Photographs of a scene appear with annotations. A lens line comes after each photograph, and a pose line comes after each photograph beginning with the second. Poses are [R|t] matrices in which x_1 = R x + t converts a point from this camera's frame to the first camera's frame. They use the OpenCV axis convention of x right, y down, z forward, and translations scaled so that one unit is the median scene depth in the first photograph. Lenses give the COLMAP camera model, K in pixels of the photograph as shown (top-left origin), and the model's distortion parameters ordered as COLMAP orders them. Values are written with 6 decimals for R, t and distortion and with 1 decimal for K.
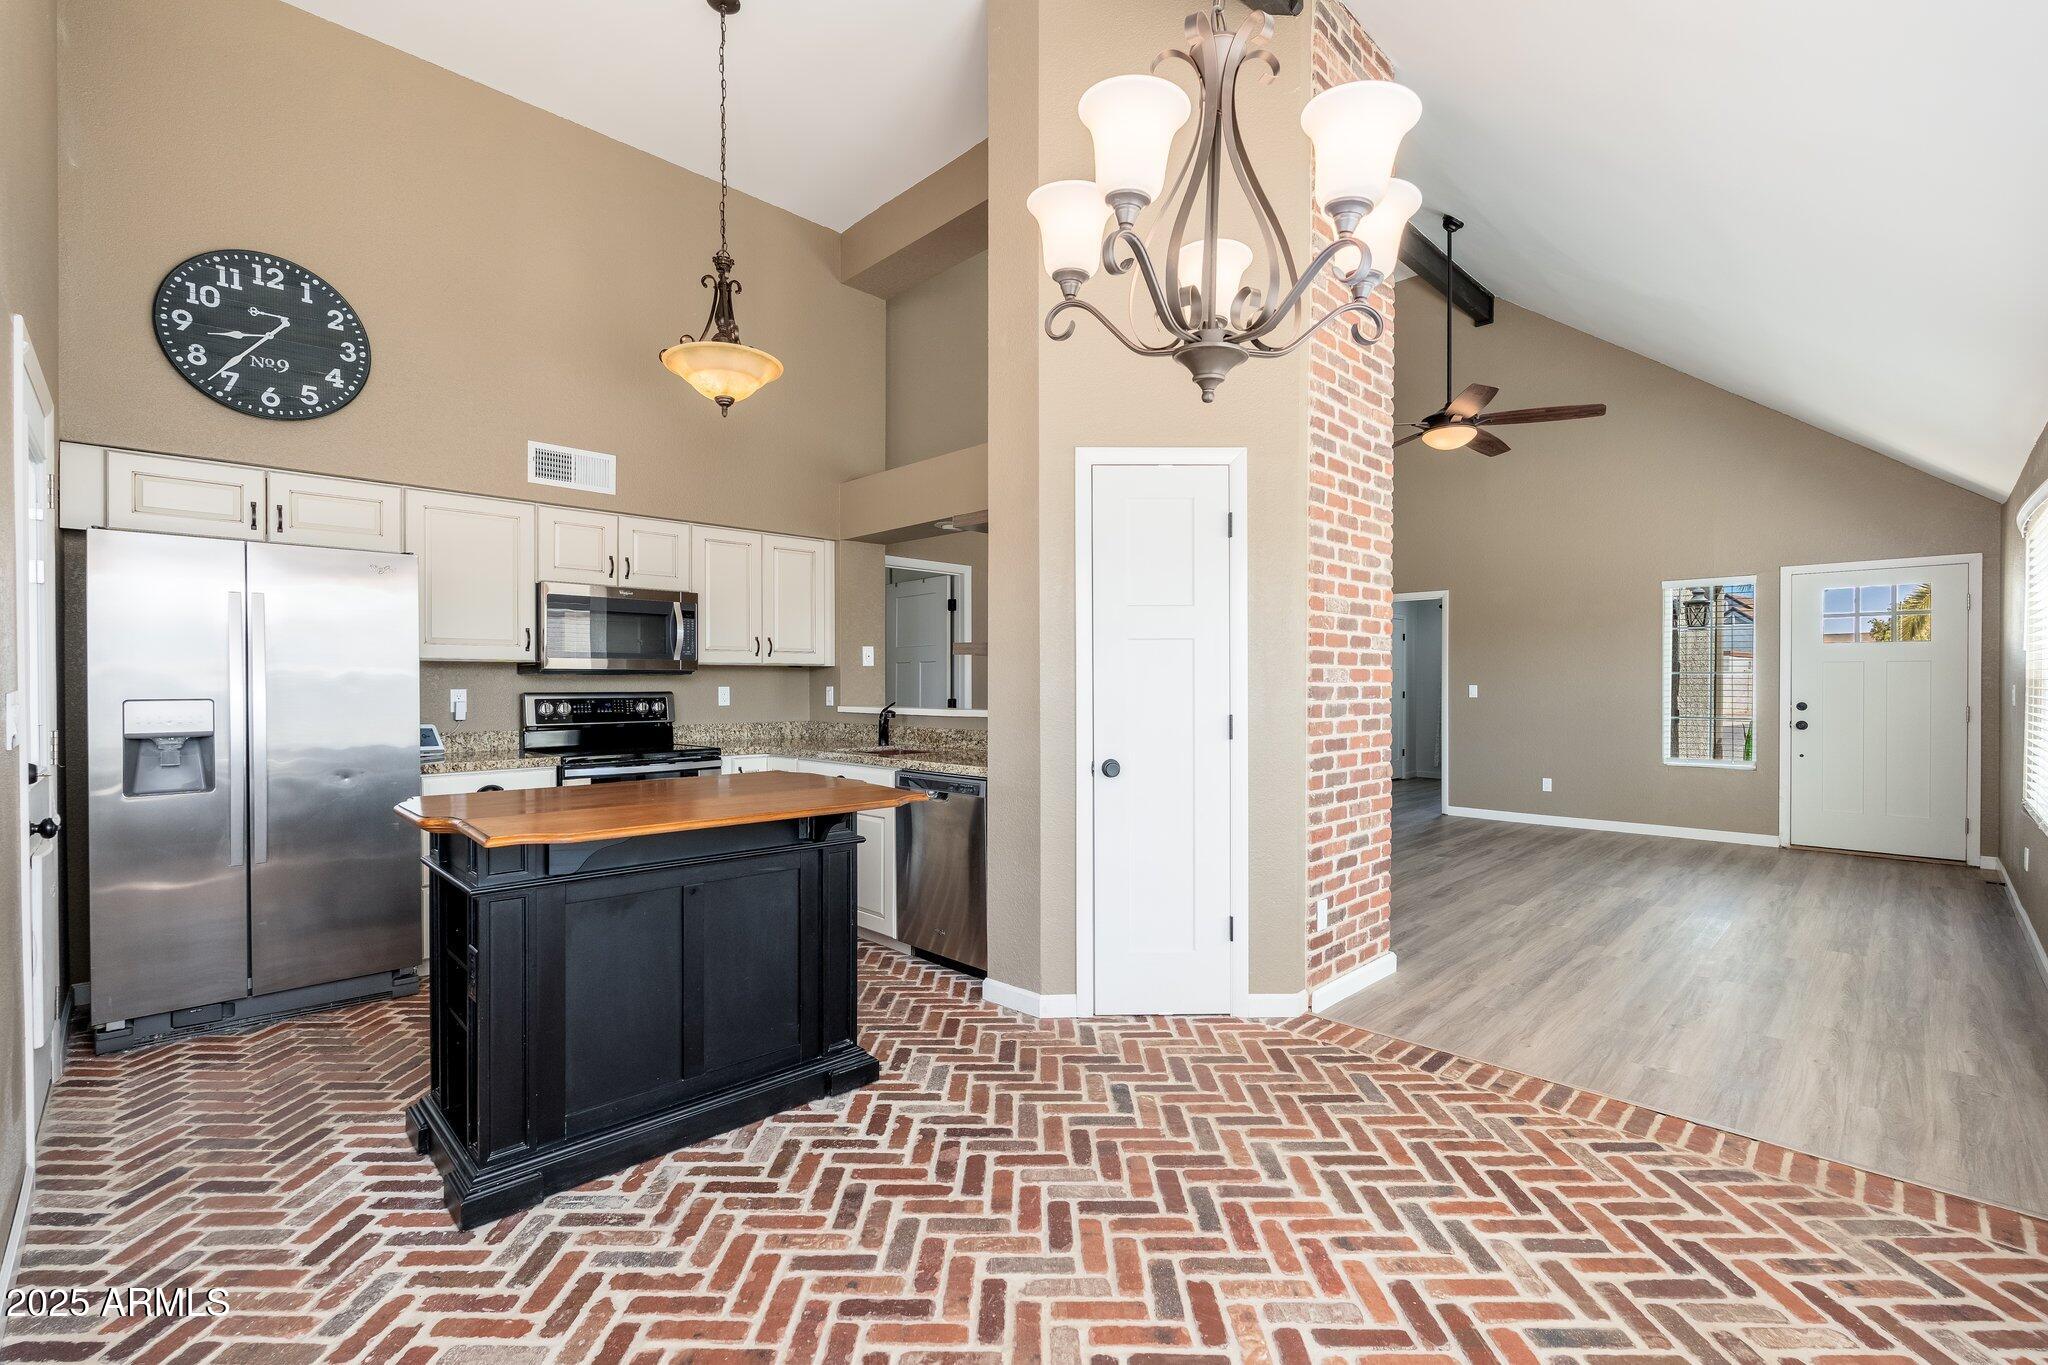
lens RADIAL K [[909.0, 0, 1024.0], [0, 909.0, 682.5], [0, 0, 1]] dist [0.001207, -0.000791]
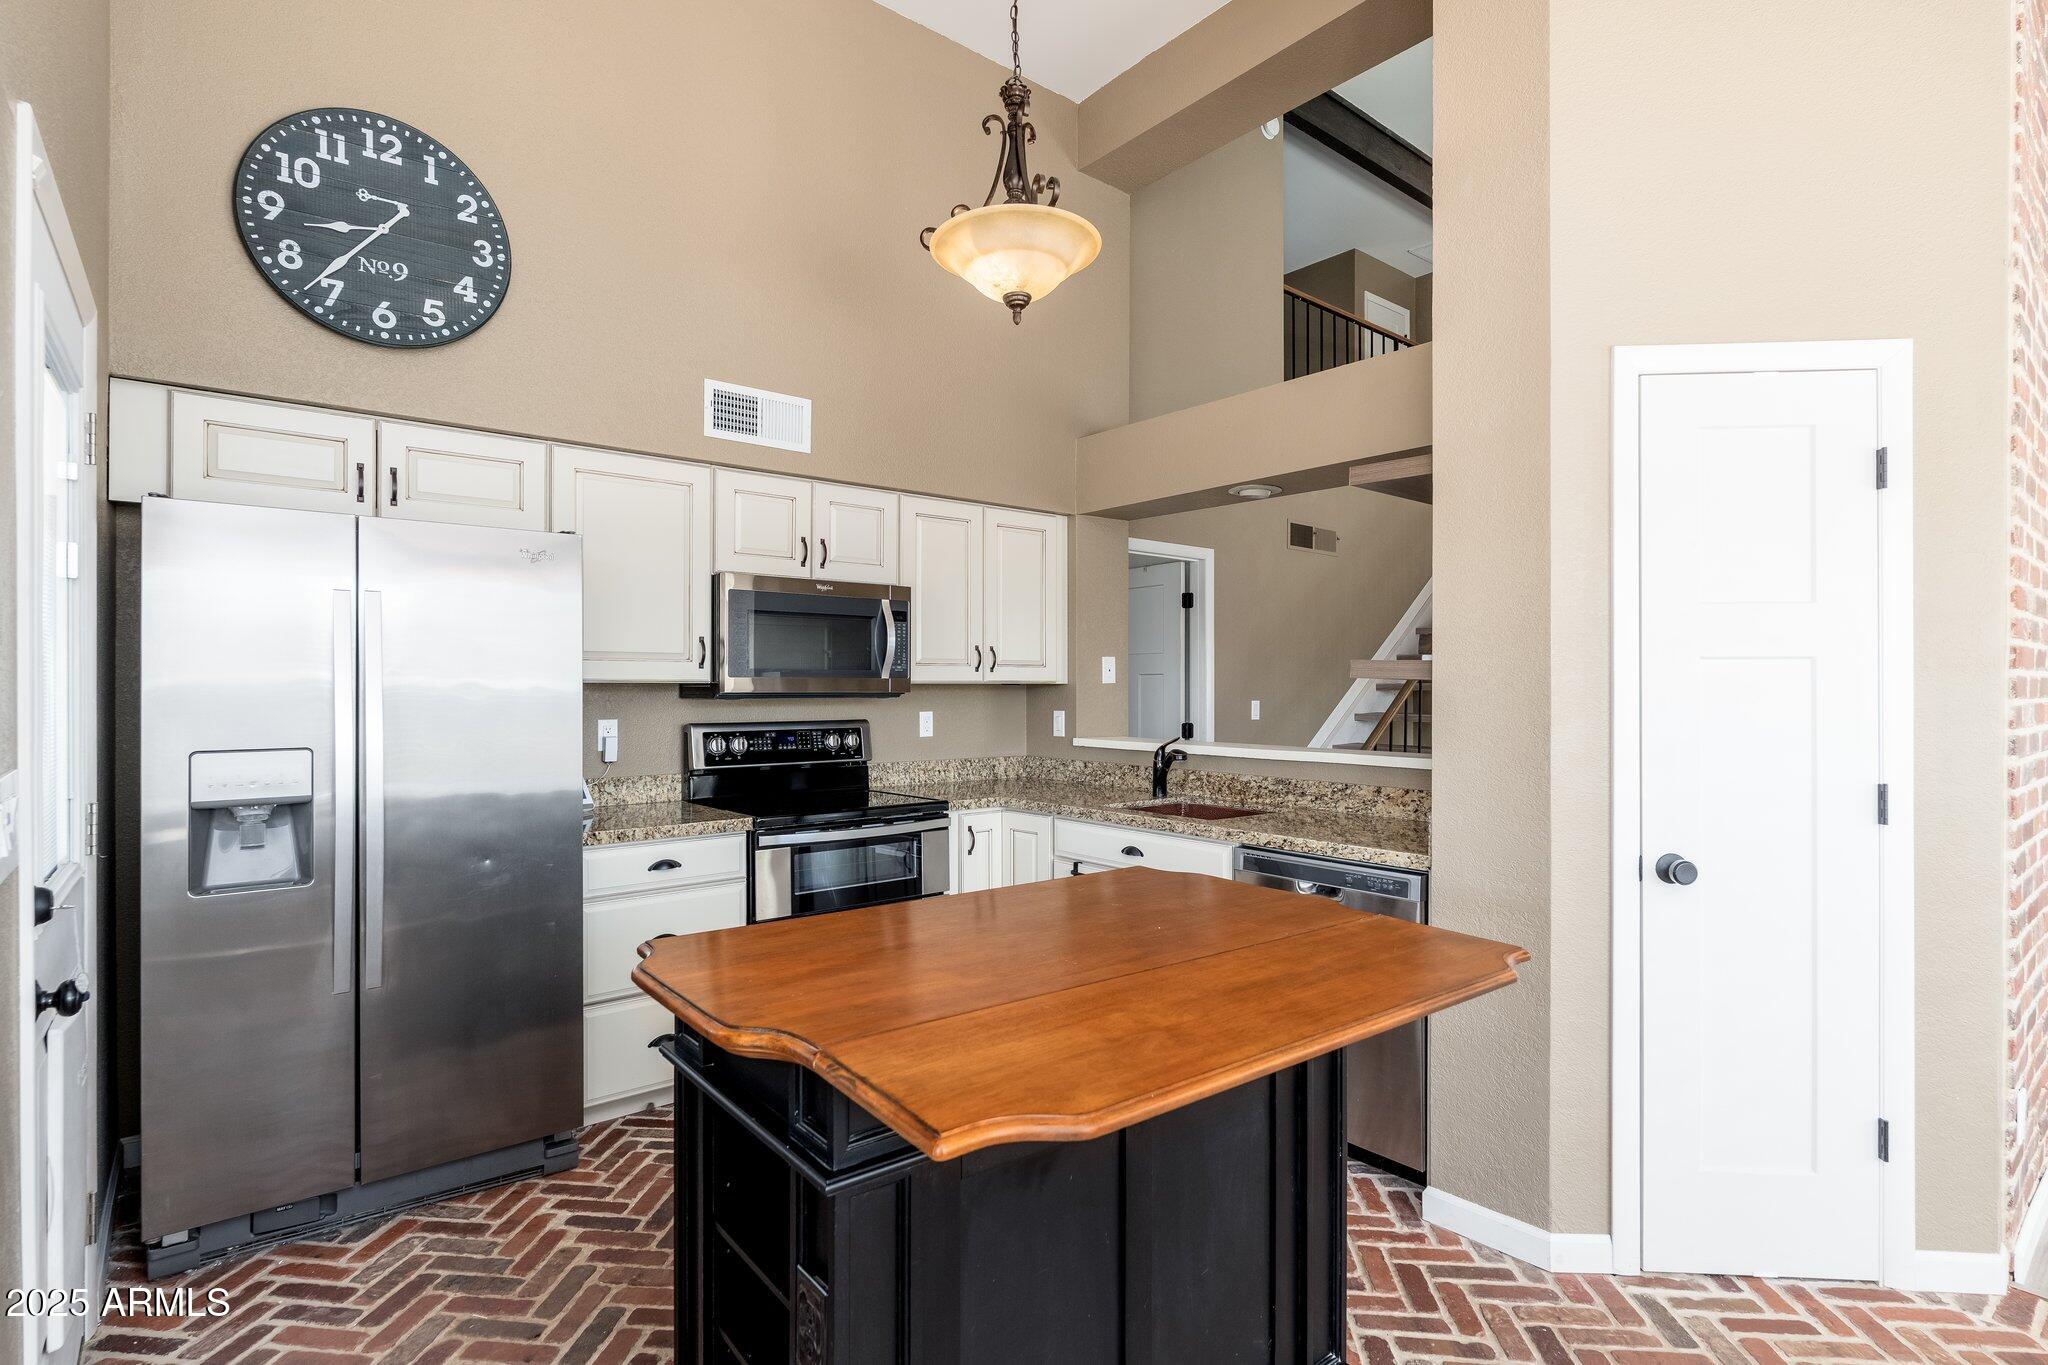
lens RADIAL K [[1016.0, 0, 1023.2], [0, 1016.0, 677.3], [0, 0, 1]] dist [-0.000564, 0.000649]
pose [[0.995588, 0.001774, -0.093815, -0.256903], [-0.002466, 0.999971, -0.007262, -0.026488], [0.093799, 0.007461, 0.995563, 0.259231]]
